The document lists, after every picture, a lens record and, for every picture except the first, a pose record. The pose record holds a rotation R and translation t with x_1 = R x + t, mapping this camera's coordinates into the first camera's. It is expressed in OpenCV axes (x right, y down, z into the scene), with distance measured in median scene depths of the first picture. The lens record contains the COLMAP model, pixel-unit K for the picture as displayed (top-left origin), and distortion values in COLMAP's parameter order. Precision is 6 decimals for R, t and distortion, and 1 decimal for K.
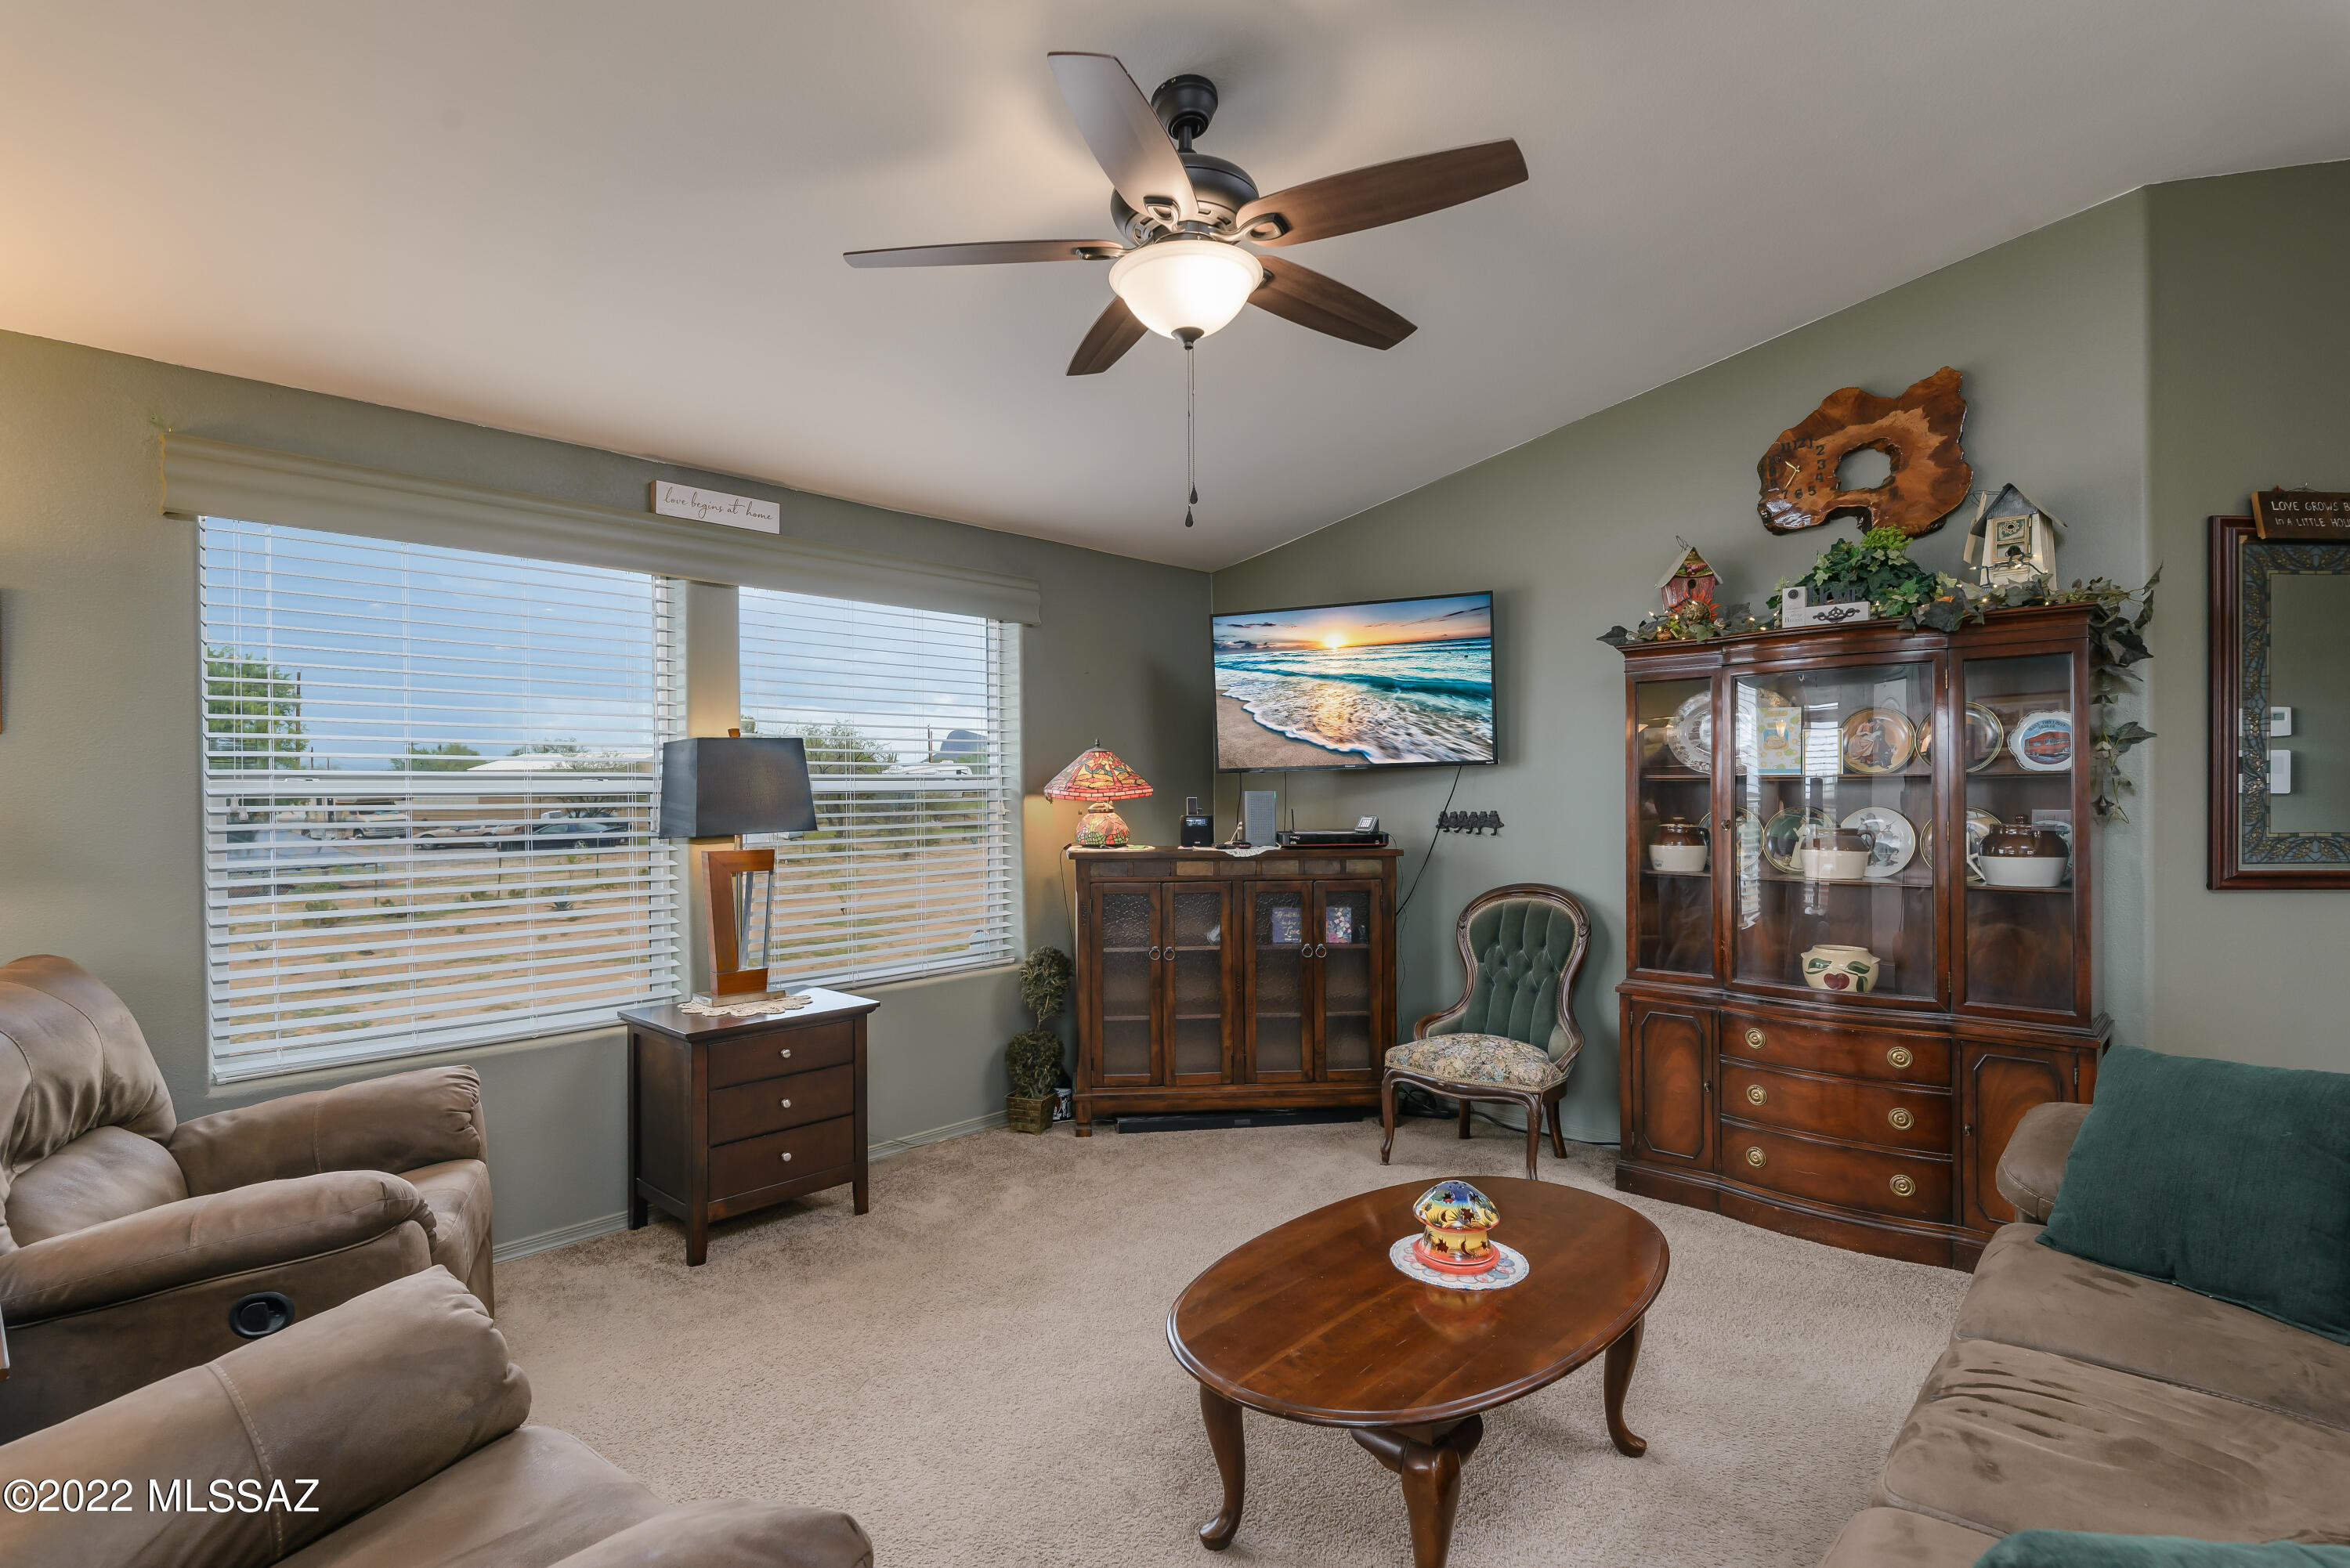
lens RADIAL K [[1161.8, 0, 1176.9], [0, 1161.8, 792.9], [0, 0, 1]] dist [-0.000834, -0.002546]
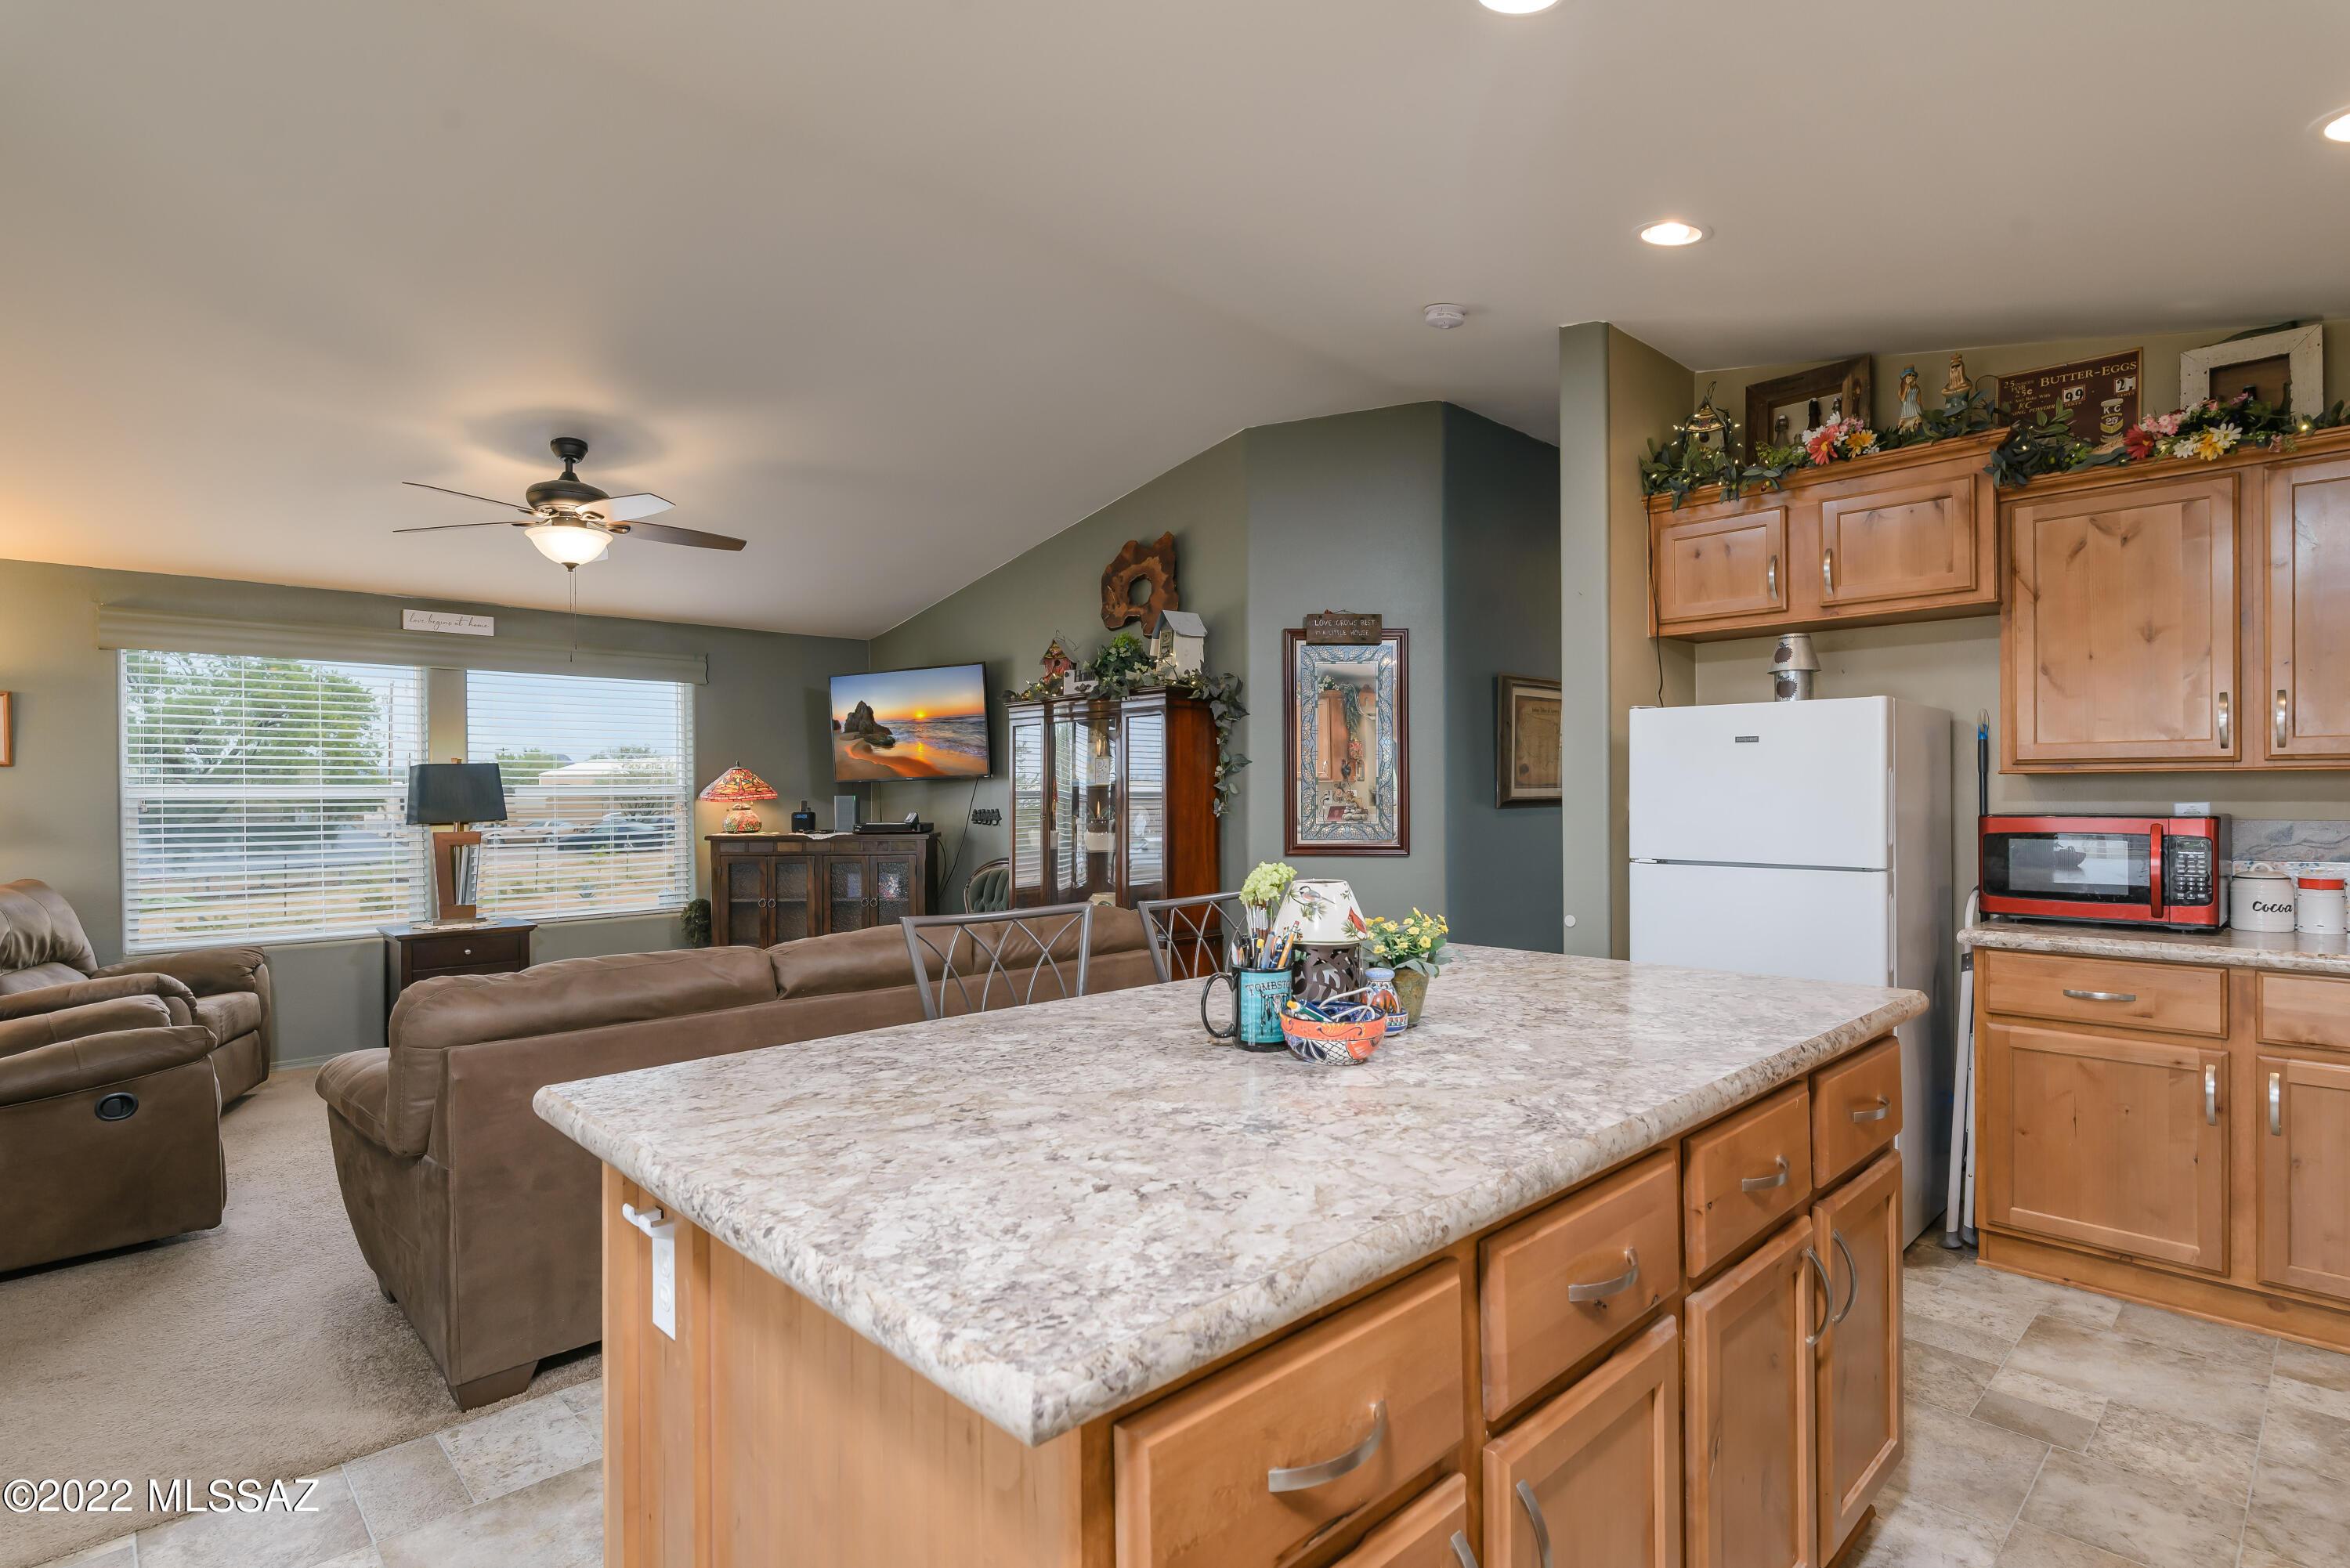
lens RADIAL K [[1161.8, 0, 1185.3], [0, 1161.8, 793.6], [0, 0, 1]] dist [-0.000834, -0.002546]
pose [[0.998093, -0.000481, -0.061733, 0.752125], [0.000443, 1.000000, -0.000636, -0.003329], [0.061733, 0.000607, 0.998093, -0.577230]]
